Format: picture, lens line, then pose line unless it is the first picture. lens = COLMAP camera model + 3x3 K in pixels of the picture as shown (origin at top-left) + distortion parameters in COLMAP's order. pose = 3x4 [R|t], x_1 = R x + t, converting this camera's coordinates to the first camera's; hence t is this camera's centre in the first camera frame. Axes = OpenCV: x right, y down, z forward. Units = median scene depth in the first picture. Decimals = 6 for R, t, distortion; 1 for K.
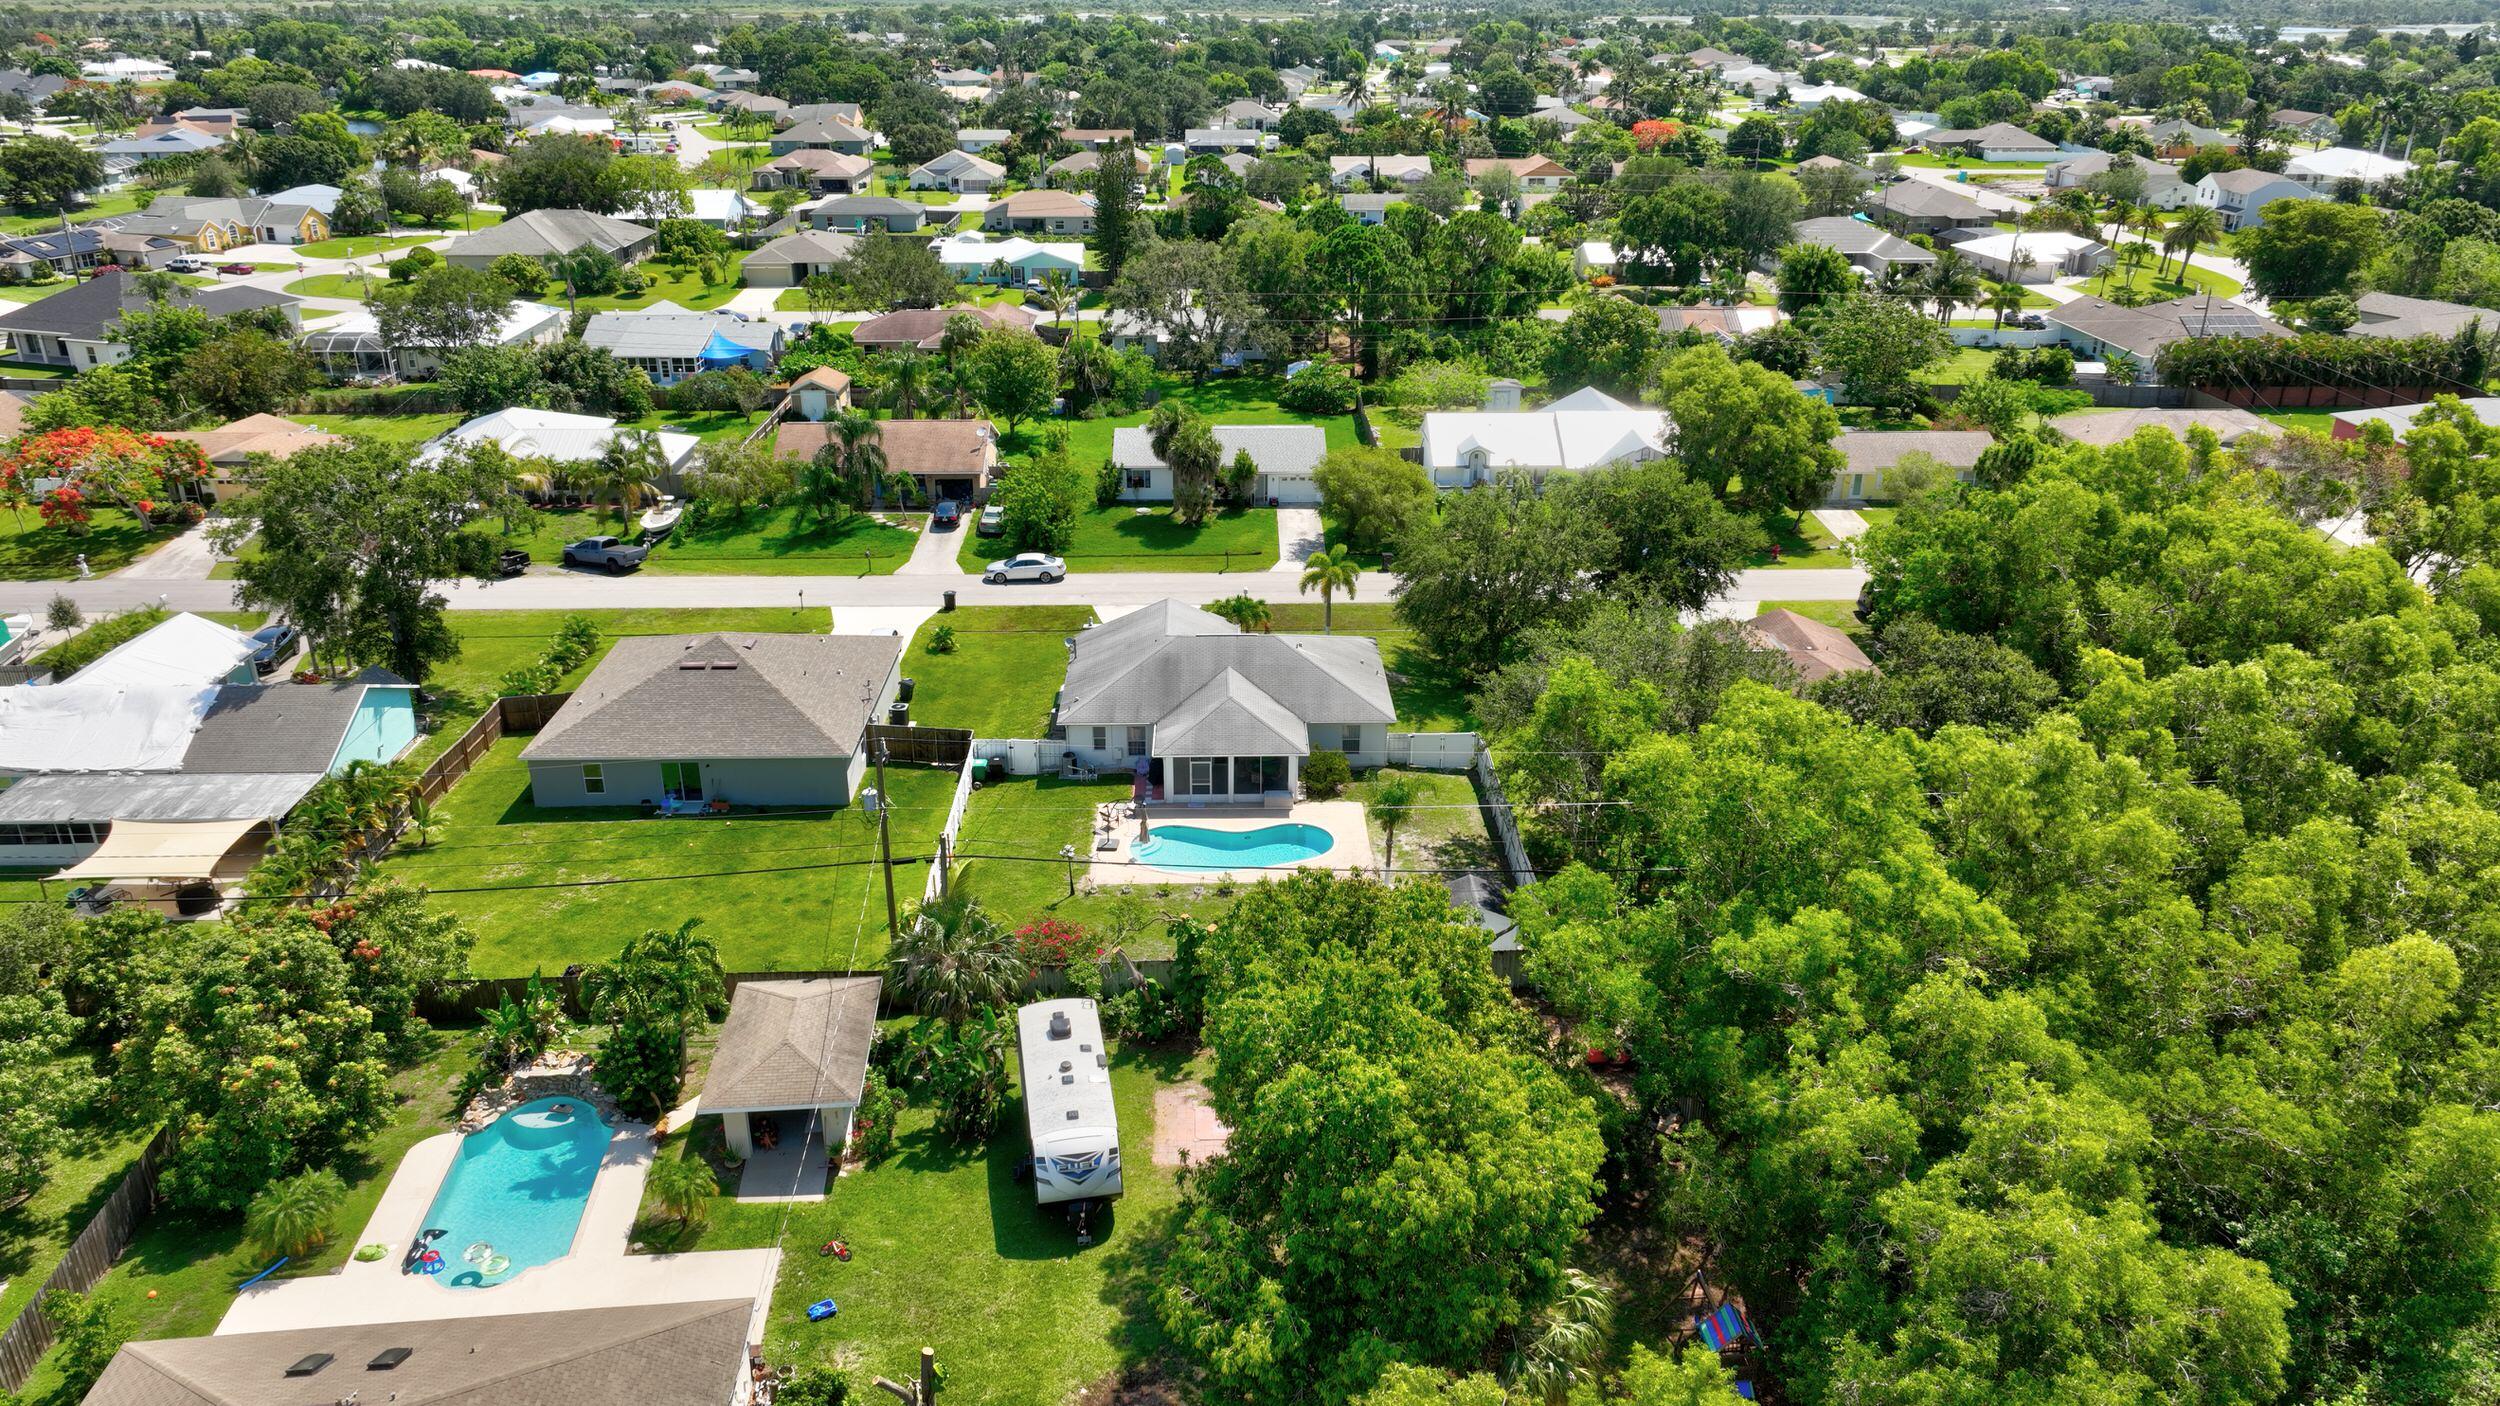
lens RADIAL K [[1774.5, 0, 1249.9], [0, 1774.5, 704.4], [0, 0, 1]] dist [0.002599, 0.013178]
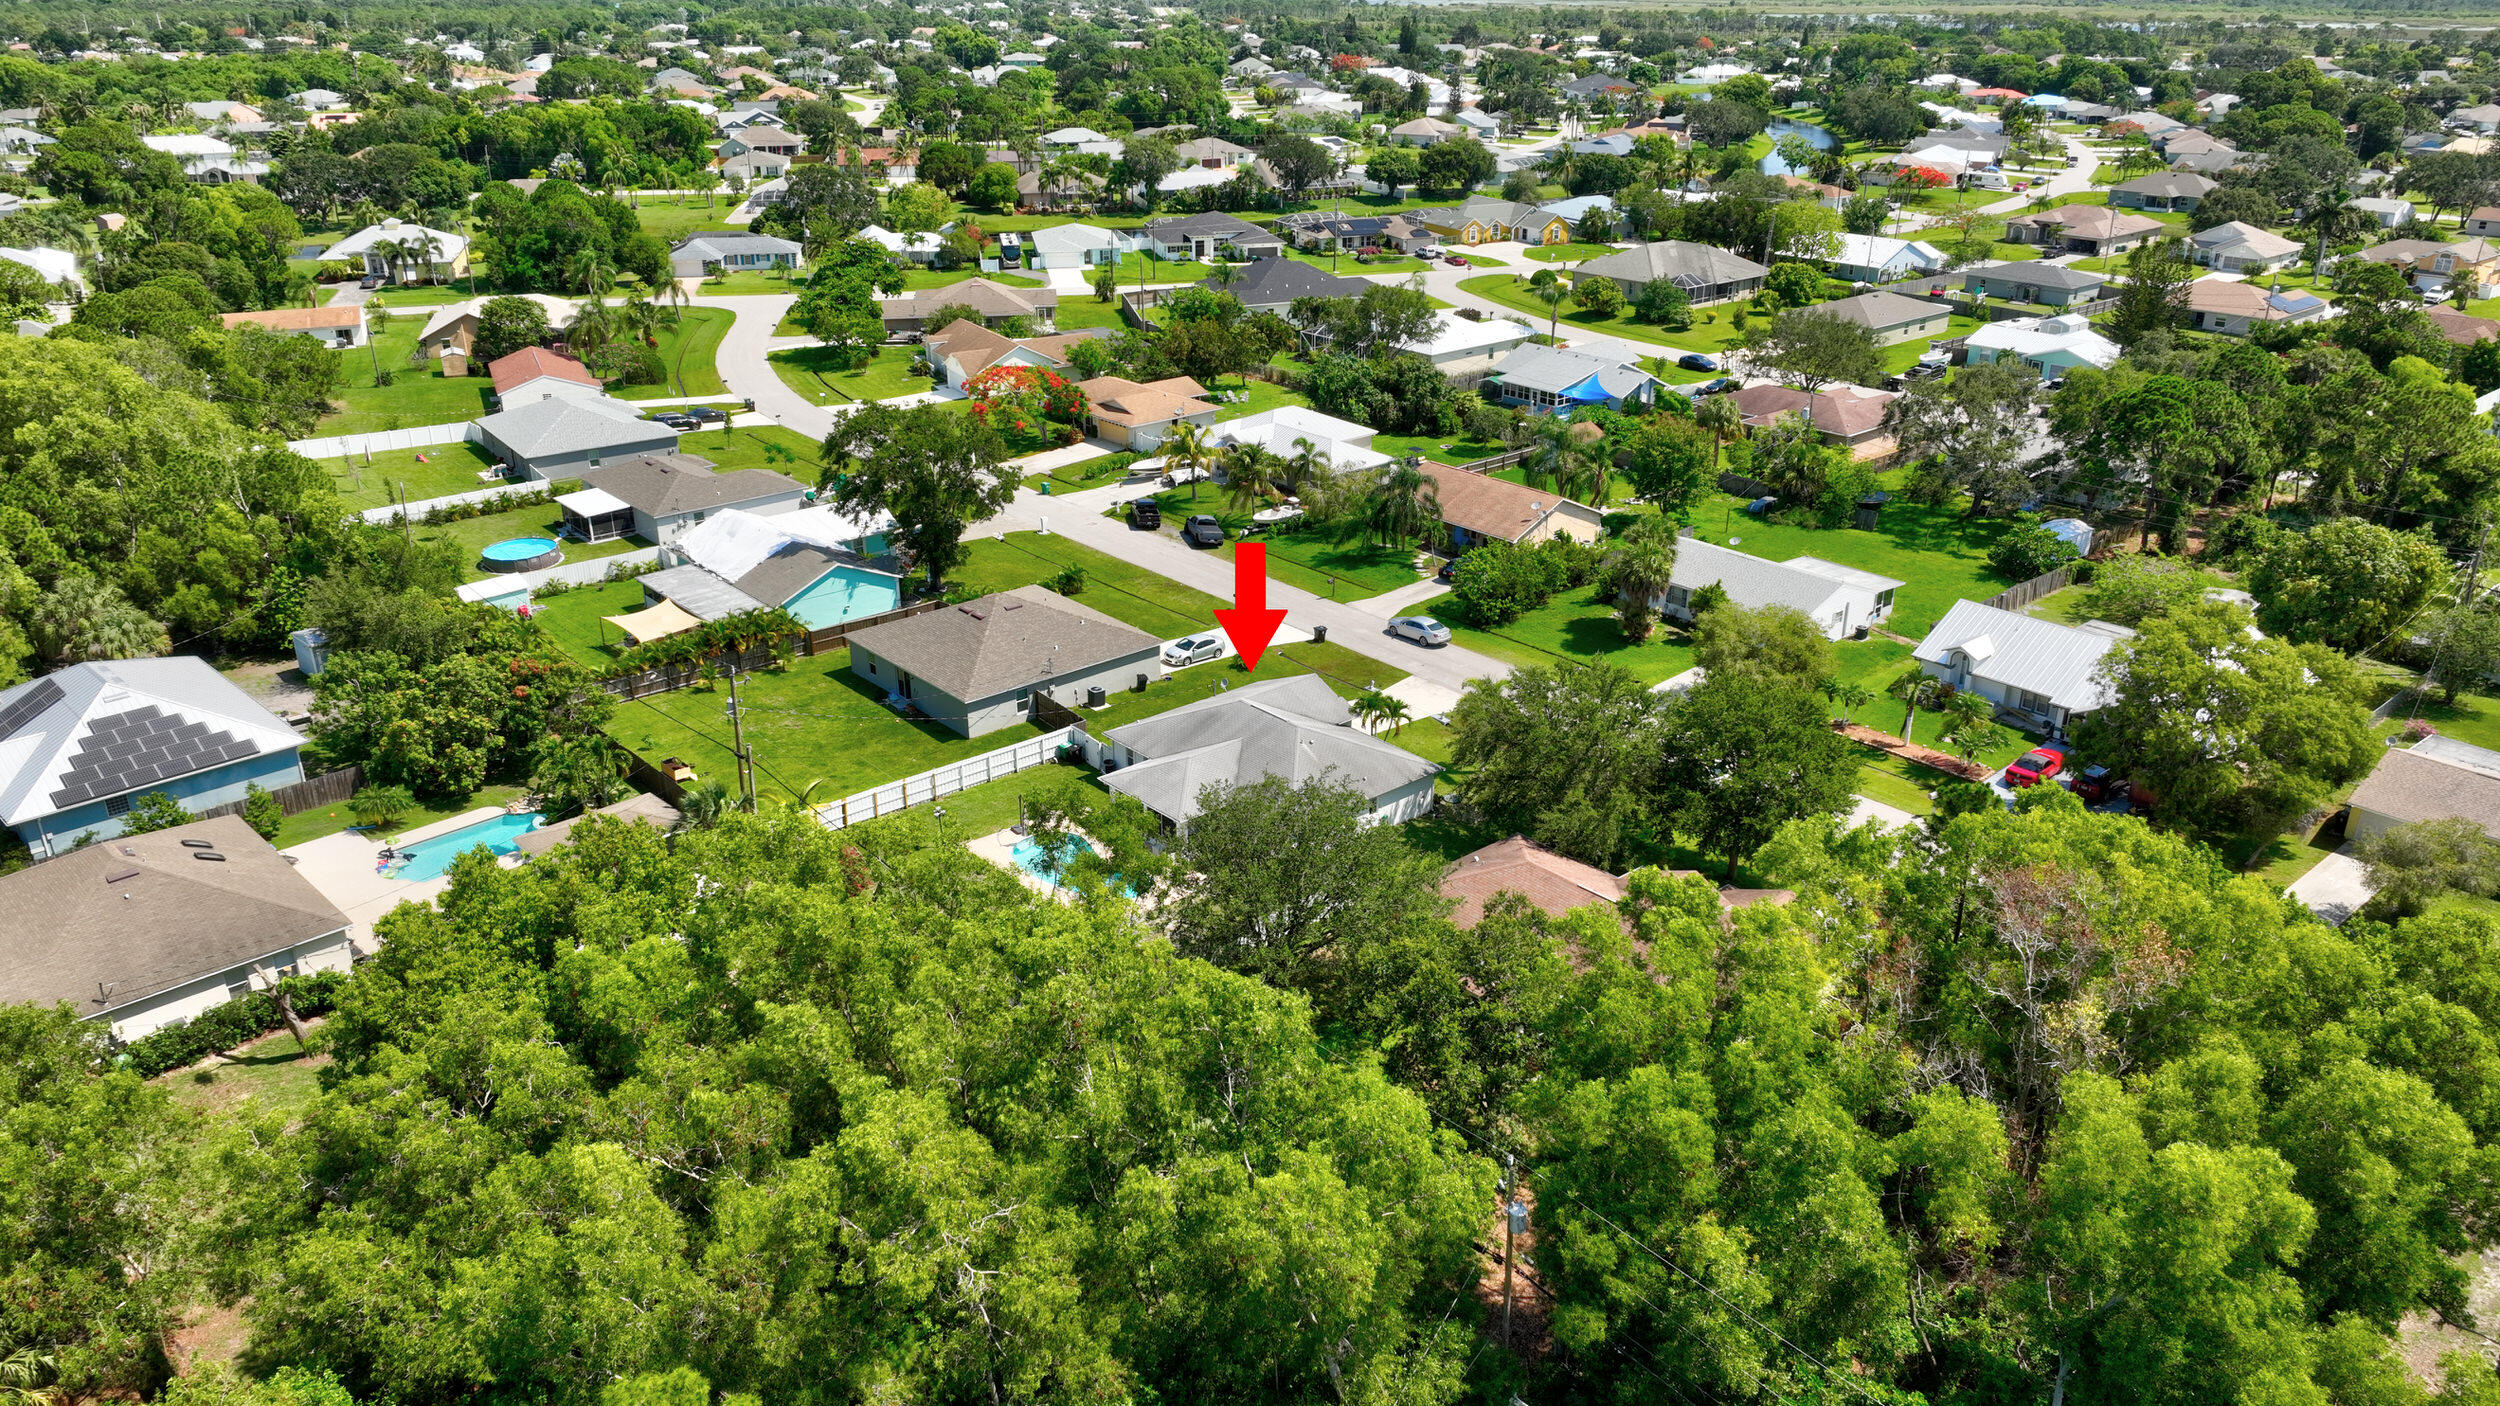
lens RADIAL K [[1774.5, 0, 1252.5], [0, 1774.5, 700.4], [0, 0, 1]] dist [0.002599, 0.013178]
pose [[0.640978, 0.295283, -0.708488, 0.680256], [-0.294002, 0.947095, 0.128742, -0.165302], [0.709021, 0.125776, 0.693881, 0.193622]]
